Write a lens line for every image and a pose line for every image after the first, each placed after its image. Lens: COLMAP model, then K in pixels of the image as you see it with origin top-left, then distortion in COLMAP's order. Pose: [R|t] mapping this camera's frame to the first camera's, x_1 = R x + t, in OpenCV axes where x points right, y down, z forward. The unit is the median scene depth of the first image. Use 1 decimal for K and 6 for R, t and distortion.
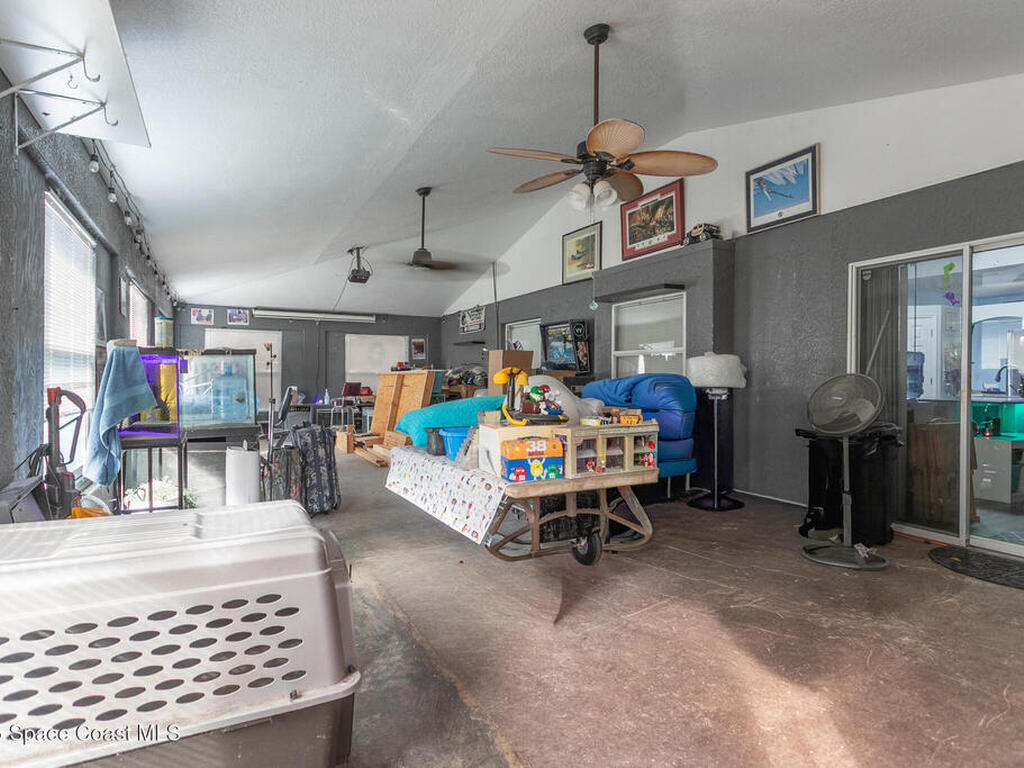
lens RADIAL K [[559.1, 0, 512.0], [0, 559.1, 384.0], [0, 0, 1]] dist [0.000244, 0.000309]
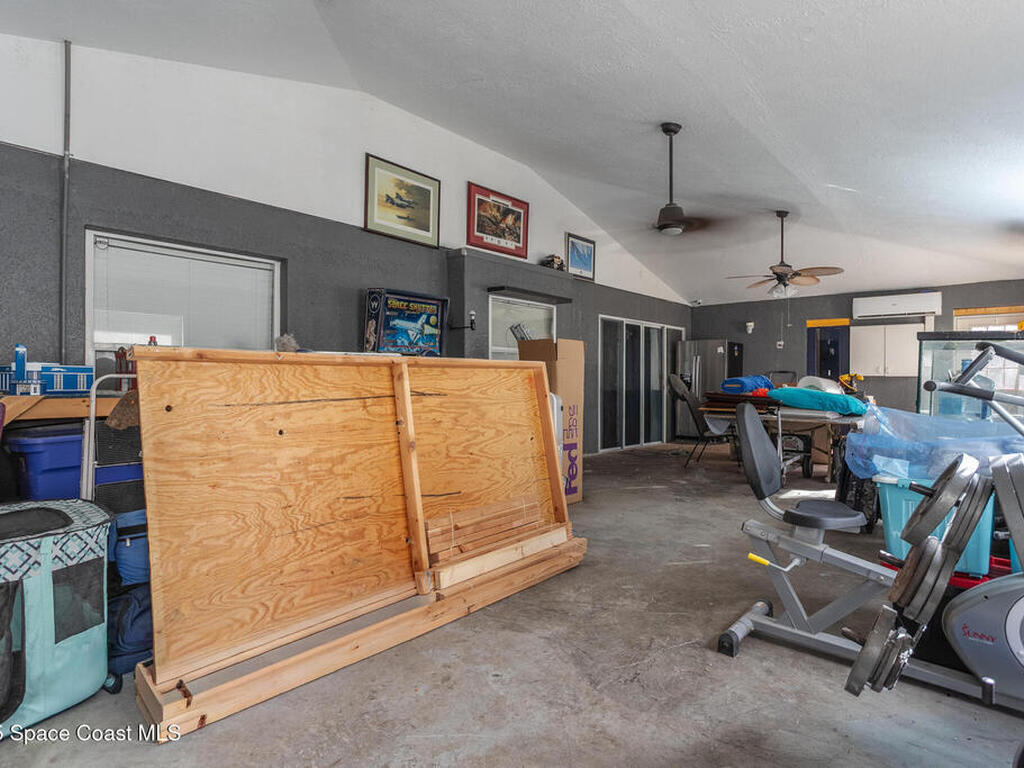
lens RADIAL K [[559.1, 0, 512.0], [0, 559.1, 384.0], [0, 0, 1]] dist [0.000244, 0.000309]
pose [[-0.348756, -0.013720, 0.937113, -0.725281], [0.002442, 0.999876, 0.015547, -0.010454], [-0.937210, 0.007711, -0.348680, 1.345469]]
